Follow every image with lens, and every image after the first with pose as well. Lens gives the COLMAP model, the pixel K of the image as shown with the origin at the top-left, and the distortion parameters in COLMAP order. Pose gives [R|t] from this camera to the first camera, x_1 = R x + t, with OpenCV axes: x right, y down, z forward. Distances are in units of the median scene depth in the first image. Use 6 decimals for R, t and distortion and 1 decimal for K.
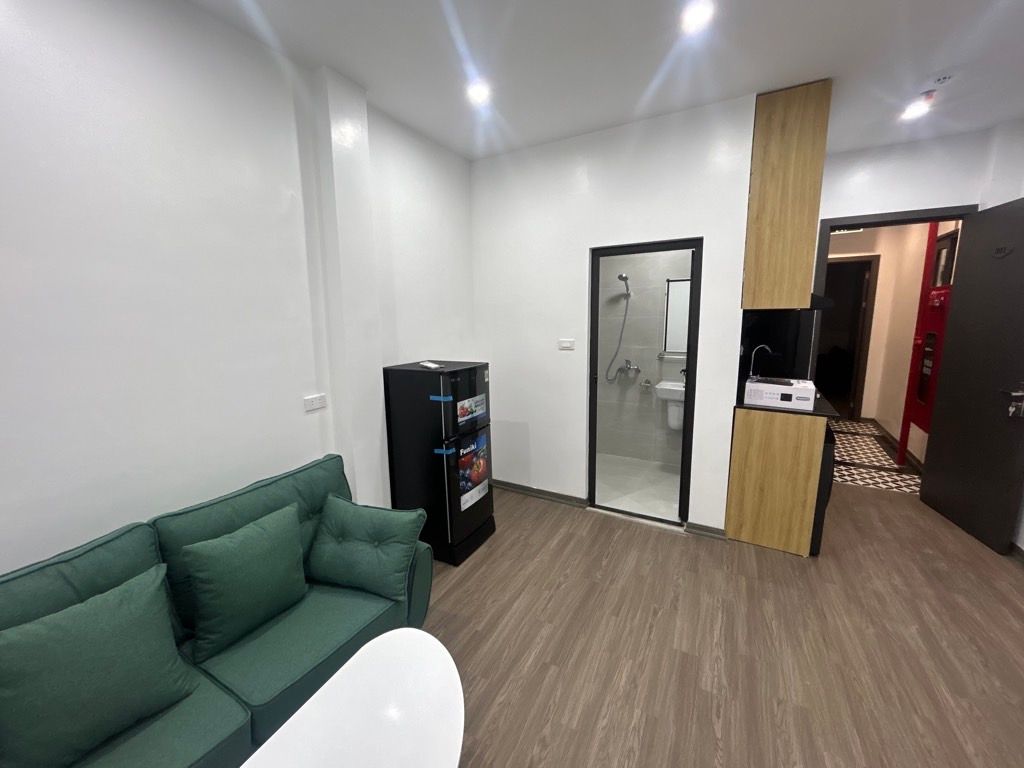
lens RADIAL K [[412.3, 0, 512.0], [0, 412.3, 384.0], [0, 0, 1]] dist [-0.000092, -0.000097]
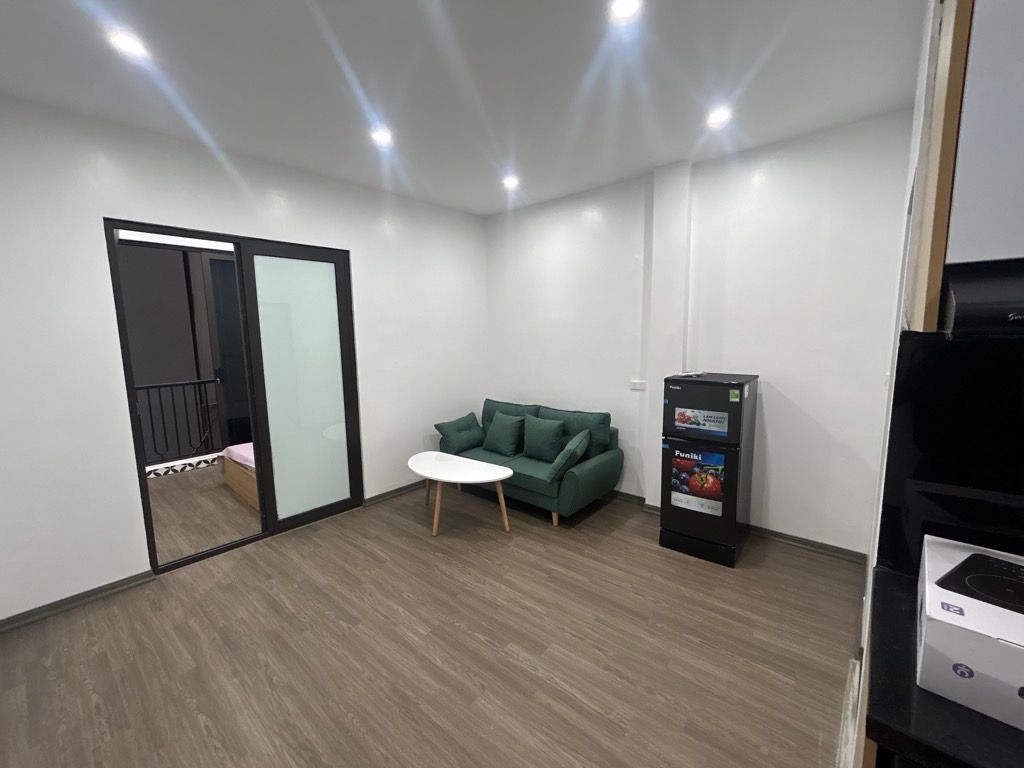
lens RADIAL K [[412.3, 0, 512.0], [0, 412.3, 384.0], [0, 0, 1]] dist [-0.000092, -0.000097]
pose [[-0.203995, 0.147208, -0.967841, 1.025909], [-0.135088, 0.974939, 0.176760, -0.155547], [0.969607, 0.166802, -0.178996, 0.731061]]
